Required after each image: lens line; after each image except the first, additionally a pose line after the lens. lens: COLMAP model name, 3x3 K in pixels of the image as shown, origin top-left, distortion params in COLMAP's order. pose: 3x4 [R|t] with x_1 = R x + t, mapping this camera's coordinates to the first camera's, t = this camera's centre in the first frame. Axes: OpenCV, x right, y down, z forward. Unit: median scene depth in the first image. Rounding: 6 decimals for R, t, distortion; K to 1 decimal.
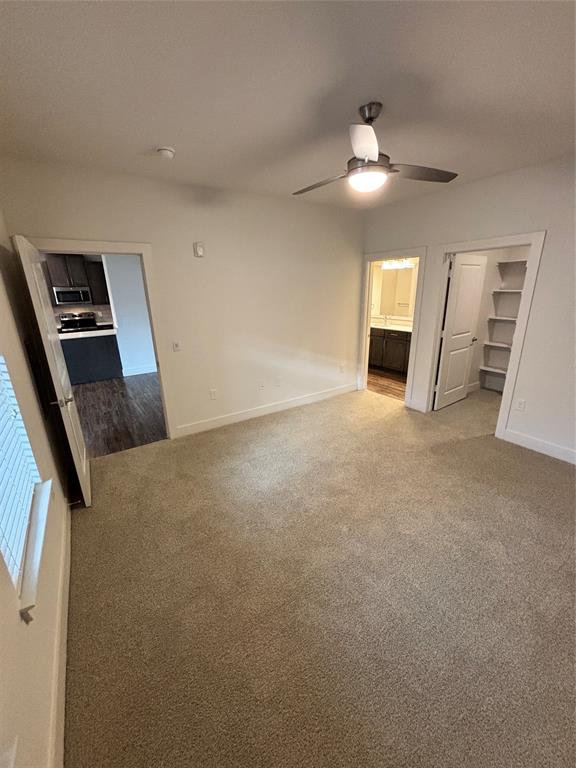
lens RADIAL K [[307.2, 0, 287.1], [0, 307.2, 383.8], [0, 0, 1]] dist [-0.001375, -0.000077]
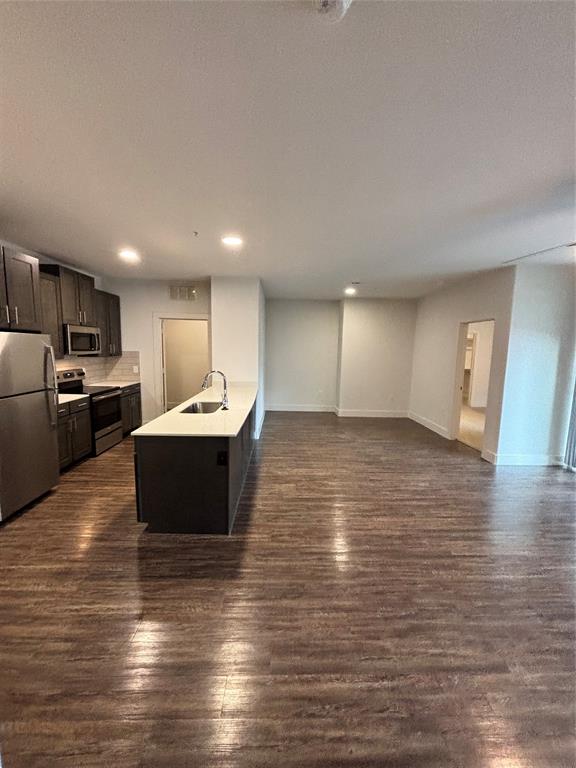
lens RADIAL K [[307.2, 0, 290.8], [0, 307.2, 384.3], [0, 0, 1]] dist [-0.001375, -0.000077]
pose [[0.521114, -0.072523, 0.850400, -1.003810], [0.226365, 0.972444, -0.055783, -0.087360], [-0.822921, 0.221571, 0.523170, 0.396478]]
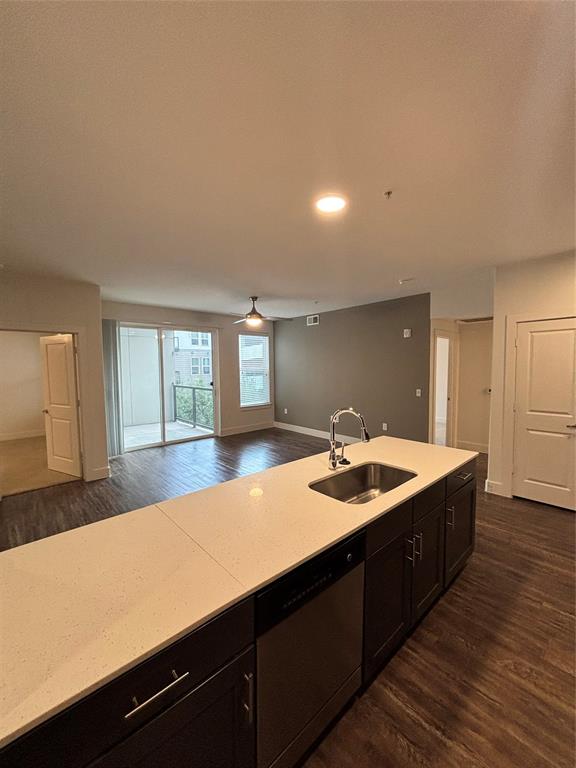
lens RADIAL K [[307.2, 0, 288.0], [0, 307.2, 385.4], [0, 0, 1]] dist [-0.001375, -0.000077]
pose [[-0.987771, 0.044863, -0.149319, -0.579735], [-0.012704, 0.931363, 0.363871, -0.272432], [0.155394, 0.361318, -0.919403, 0.952879]]
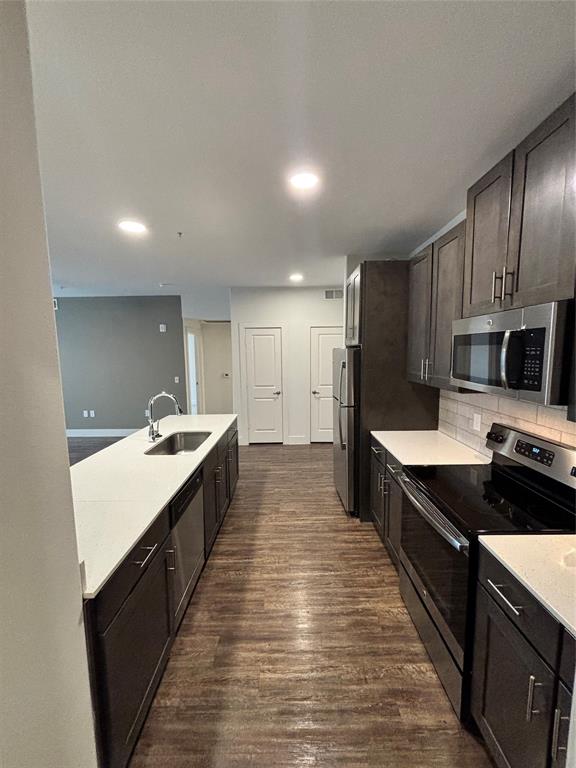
lens RADIAL K [[307.2, 0, 288.2], [0, 307.2, 386.1], [0, 0, 1]] dist [-0.001375, -0.000077]
pose [[-0.548914, 0.124066, -0.826620, -0.461119], [-0.231035, 0.927879, 0.292682, -0.299765], [0.803316, 0.351635, -0.480662, 1.003226]]
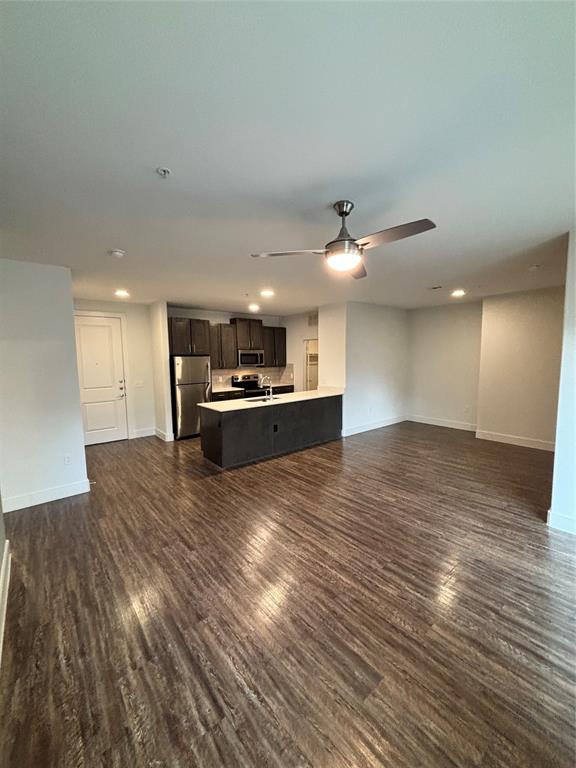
lens RADIAL K [[307.2, 0, 290.7], [0, 307.2, 386.1], [0, 0, 1]] dist [-0.001375, -0.000077]
pose [[0.993033, -0.002322, 0.117814, -0.695251], [0.027024, 0.977646, -0.208513, 0.013508], [-0.114696, 0.210244, 0.970898, 0.035745]]
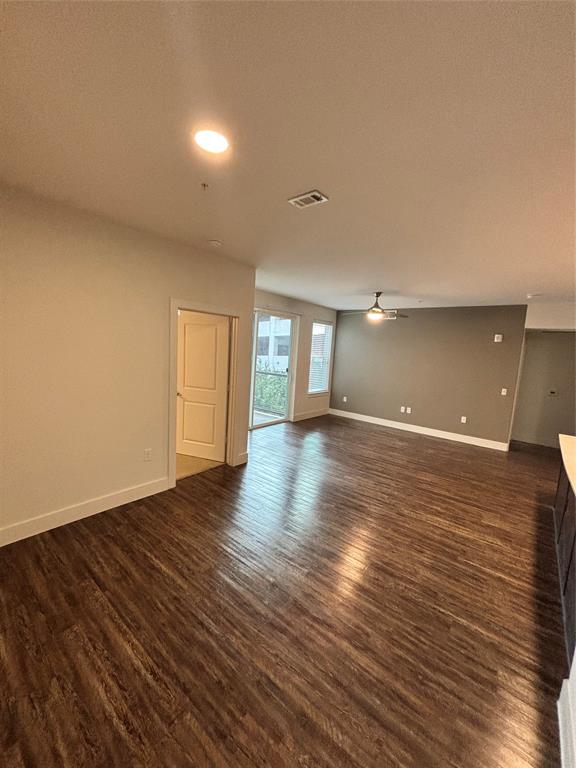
lens RADIAL K [[307.2, 0, 287.8], [0, 307.2, 388.2], [0, 0, 1]] dist [-0.001375, -0.000077]
pose [[-0.953896, 0.006056, -0.300076, -0.216805], [-0.125489, 0.900166, 0.417077, -0.275970], [0.272645, 0.435505, -0.857905, 0.890130]]
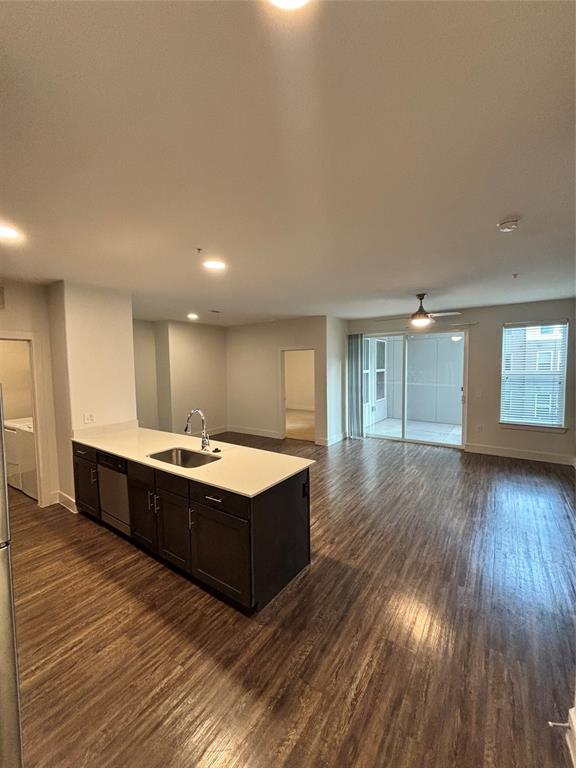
lens RADIAL K [[307.2, 0, 288.5], [0, 307.2, 384.5], [0, 0, 1]] dist [-0.001375, -0.000077]
pose [[-0.372293, -0.032764, 0.927537, -1.069677], [0.300401, 0.941327, 0.153825, -0.212338], [-0.878155, 0.335901, -0.340608, 0.745700]]
